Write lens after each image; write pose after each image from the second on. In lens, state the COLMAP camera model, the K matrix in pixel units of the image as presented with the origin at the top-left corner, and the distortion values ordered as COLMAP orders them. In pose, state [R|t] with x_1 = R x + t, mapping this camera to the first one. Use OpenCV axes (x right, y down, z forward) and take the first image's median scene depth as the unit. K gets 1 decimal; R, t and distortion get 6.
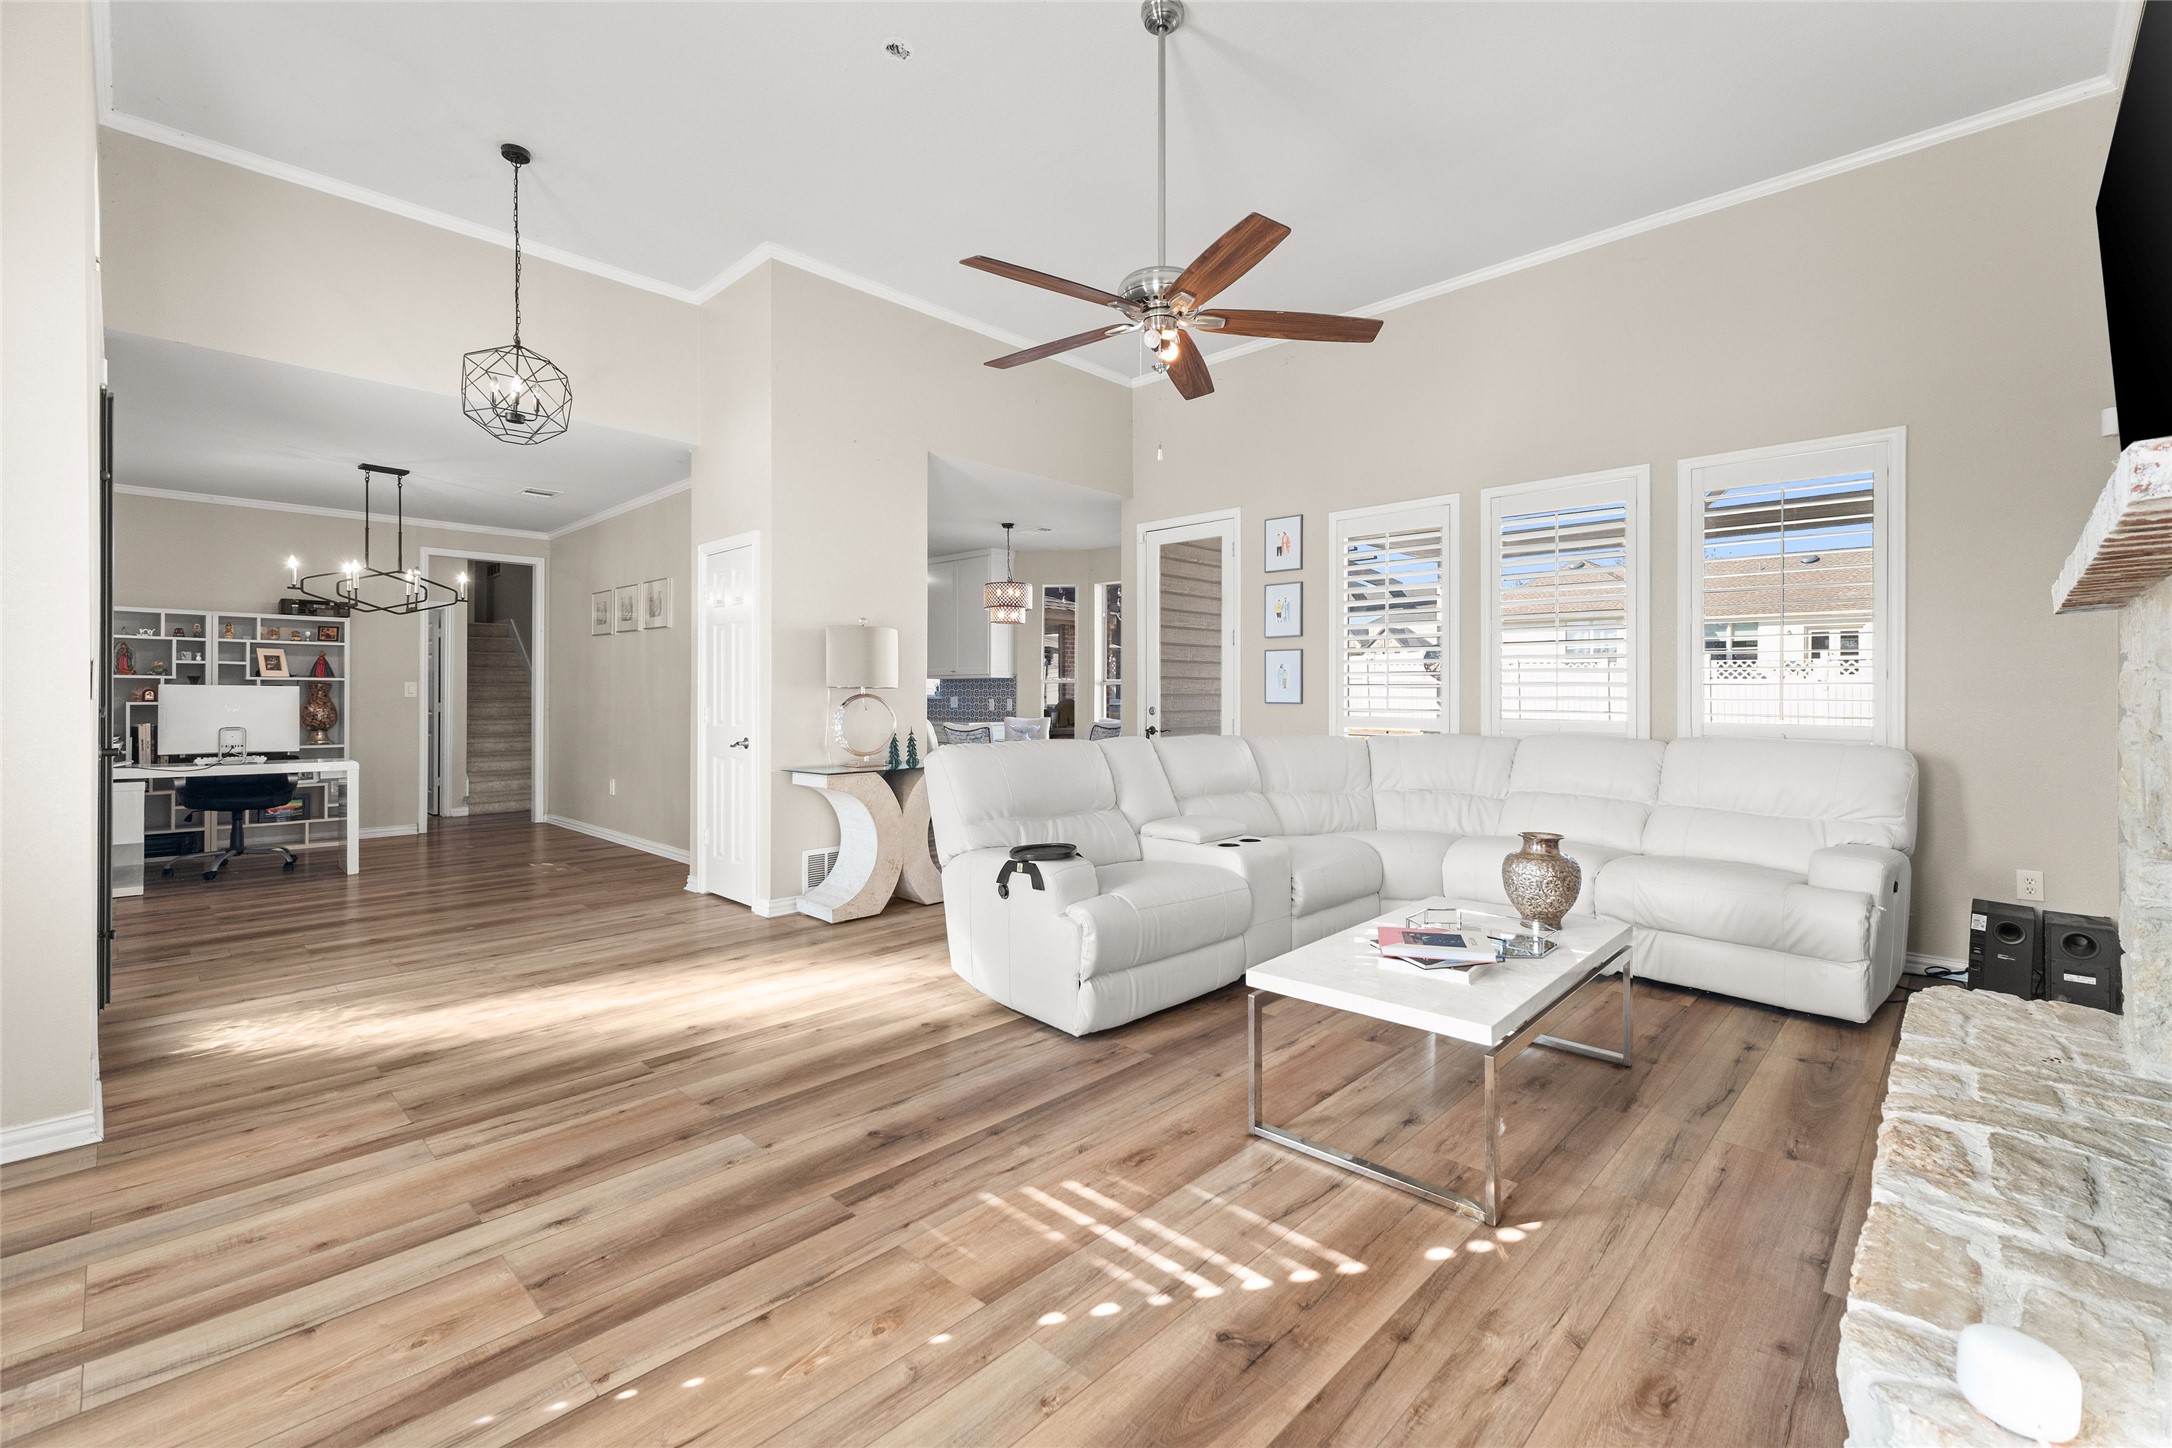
lens RADIAL K [[951.8, 0, 1127.4], [0, 951.8, 699.7], [0, 0, 1]] dist [0.005286, -0.000163]
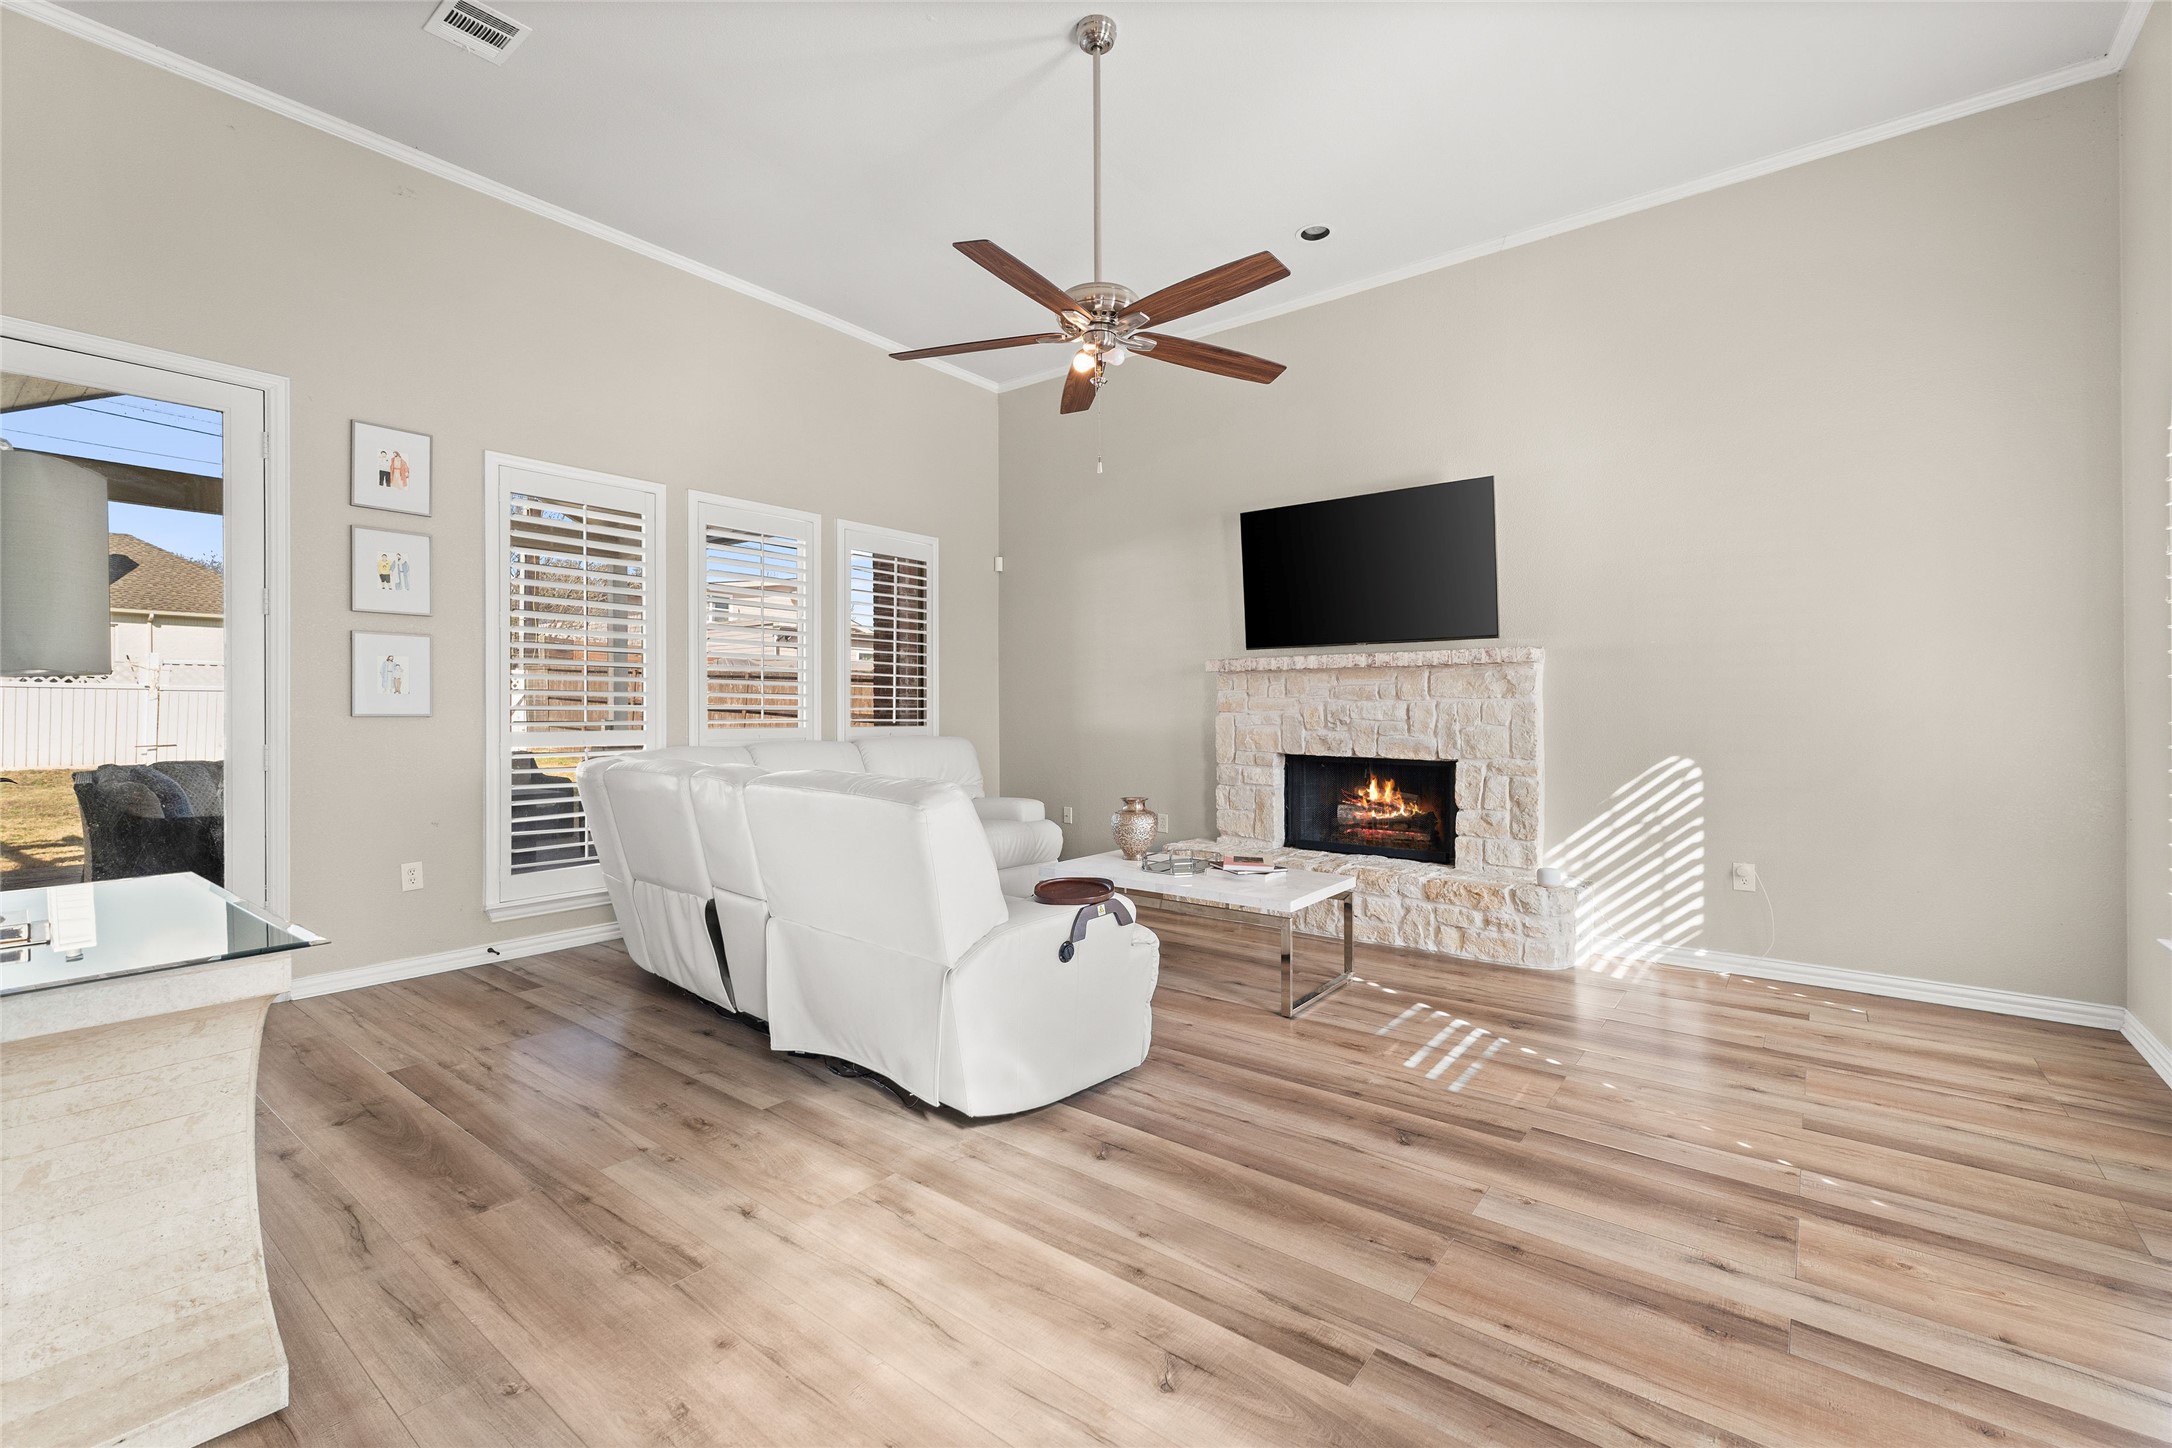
lens RADIAL K [[951.8, 0, 1057.9], [0, 951.8, 699.6], [0, 0, 1]] dist [0.005286, -0.000163]
pose [[-0.082012, 0.007797, 0.996601, -0.374240], [0.000265, 0.999970, -0.007801, -0.001409], [-0.996631, -0.000376, -0.082011, 0.435889]]
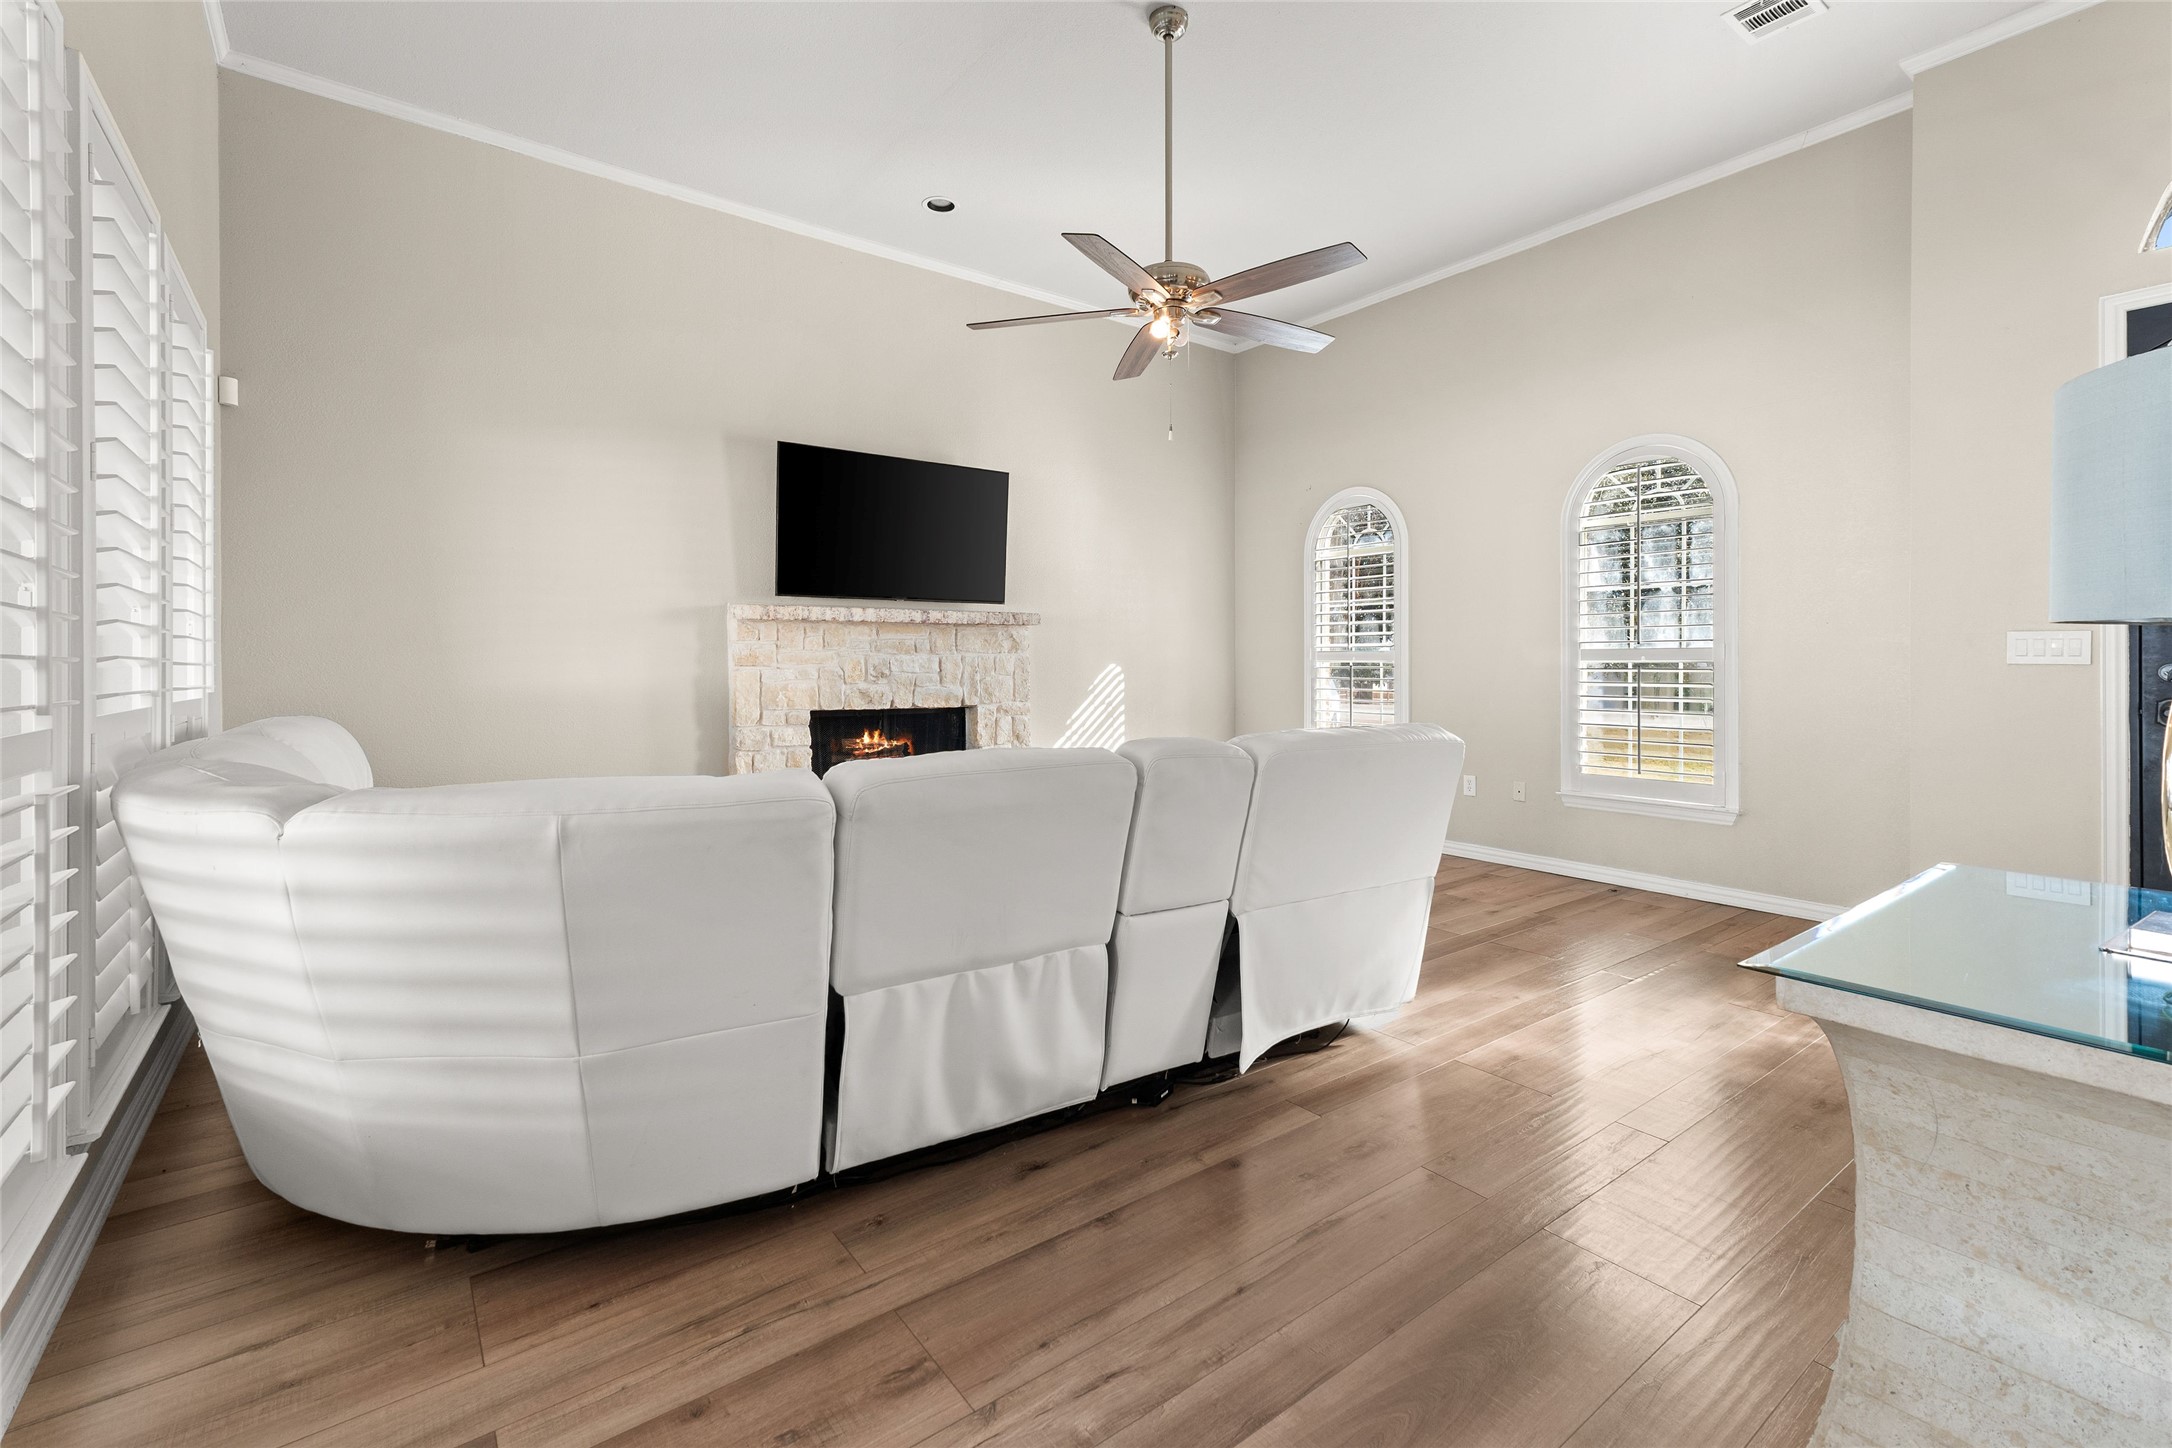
lens RADIAL K [[951.8, 0, 1130.8], [0, 951.8, 662.0], [0, 0, 1]] dist [0.005286, -0.000163]
pose [[-0.990352, -0.001859, 0.138559, -0.027611], [-0.001385, 0.999993, 0.003515, -0.002714], [-0.138564, 0.003289, -0.990348, 0.798297]]
